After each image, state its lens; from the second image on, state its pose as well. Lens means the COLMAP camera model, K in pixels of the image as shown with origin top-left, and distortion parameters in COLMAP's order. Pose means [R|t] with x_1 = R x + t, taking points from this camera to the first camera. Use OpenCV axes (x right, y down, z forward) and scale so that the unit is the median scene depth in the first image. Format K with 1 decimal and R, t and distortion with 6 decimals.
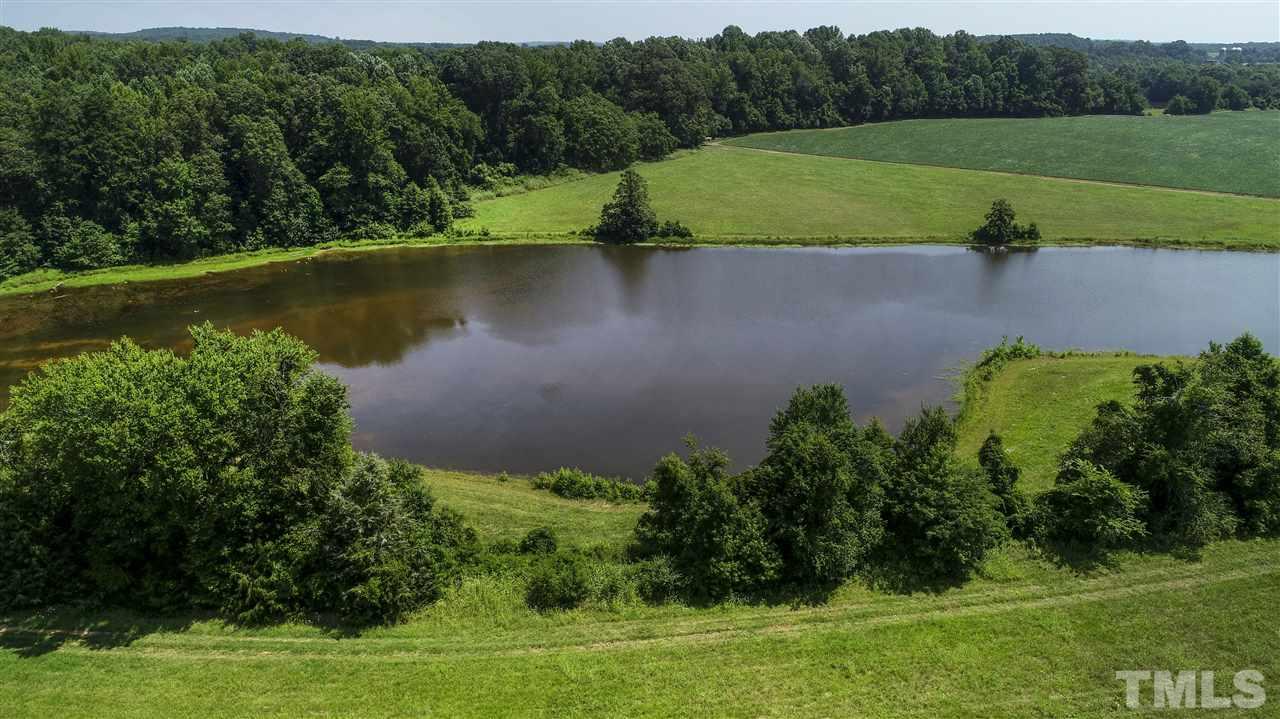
lens RADIAL K [[856.9, 0, 640.5], [0, 856.9, 360.0], [0, 0, 1]] dist [-0.000660, -0.004737]
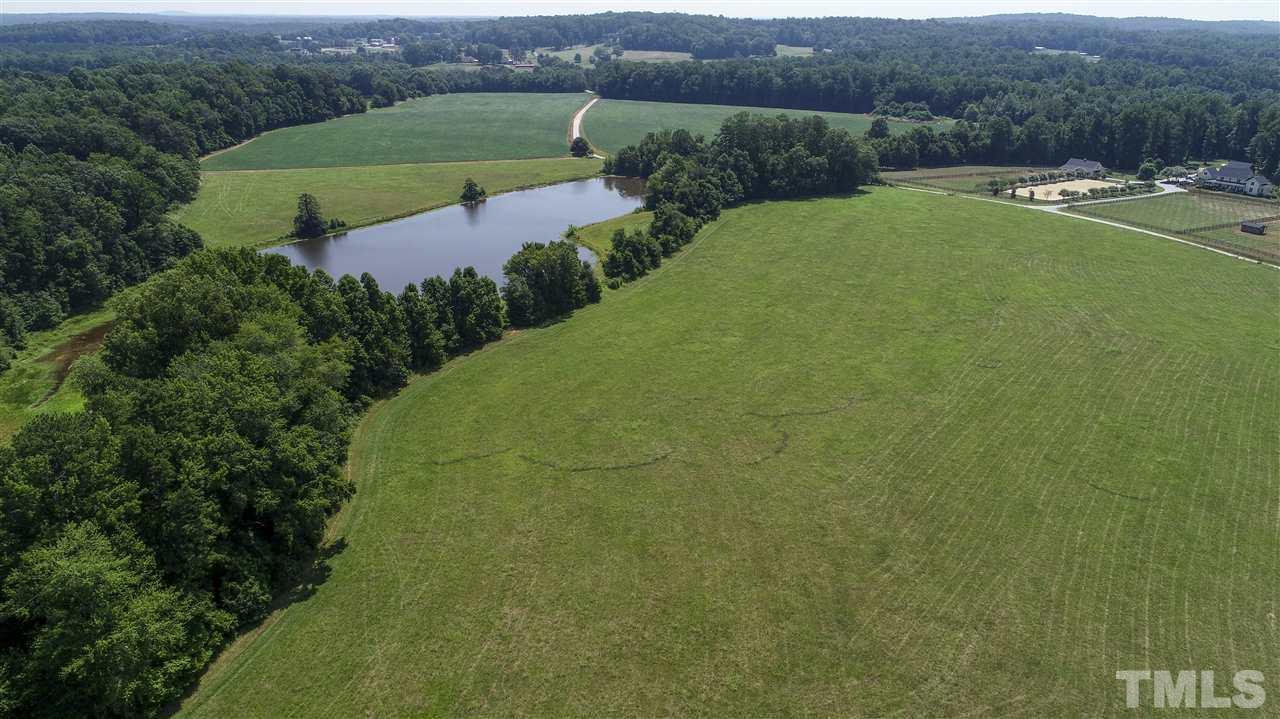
lens RADIAL K [[856.9, 0, 635.6], [0, 856.9, 366.7], [0, 0, 1]] dist [-0.000660, -0.004737]
pose [[0.542905, -0.317827, 0.777329, -1.064911], [0.286679, 0.940156, 0.184179, -0.027481], [-0.789347, 0.122852, 0.601530, -0.470637]]
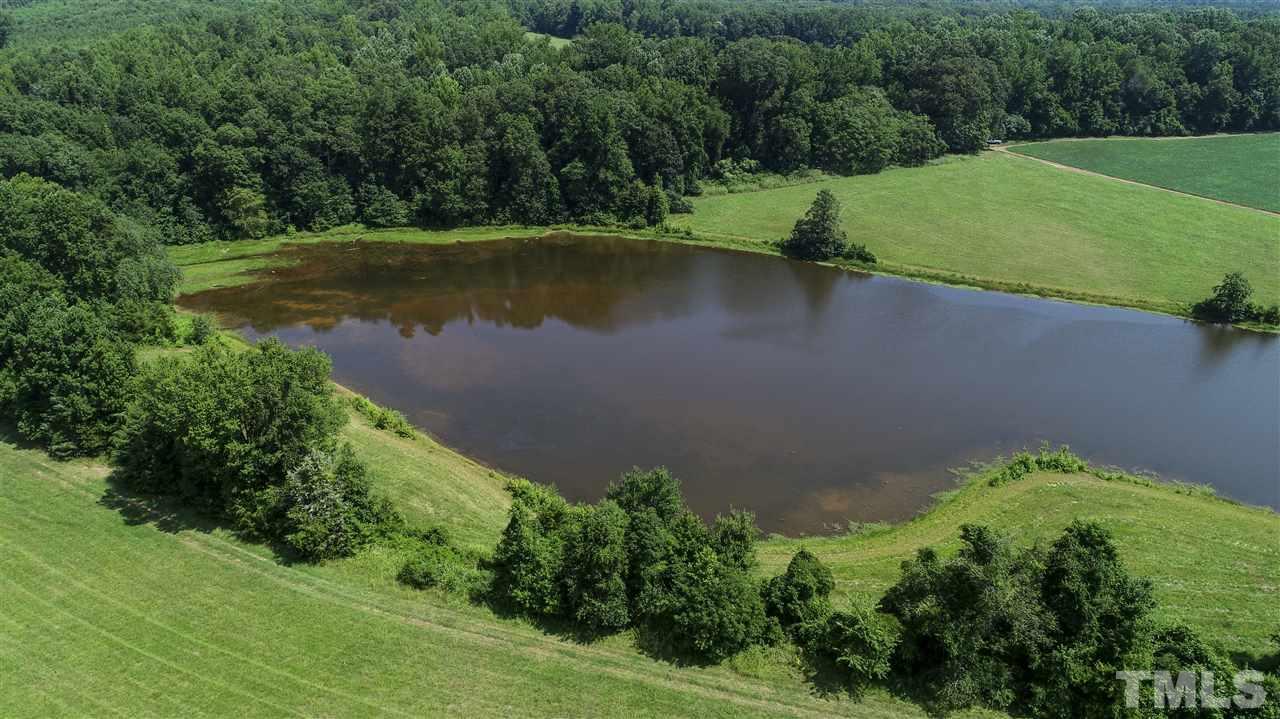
lens RADIAL K [[856.9, 0, 638.5], [0, 856.9, 353.2], [0, 0, 1]] dist [-0.000660, -0.004737]
pose [[0.899408, 0.184863, -0.396095, 0.230175], [-0.161060, 0.982566, 0.092859, -0.088079], [0.406355, -0.019723, 0.913502, -0.040218]]
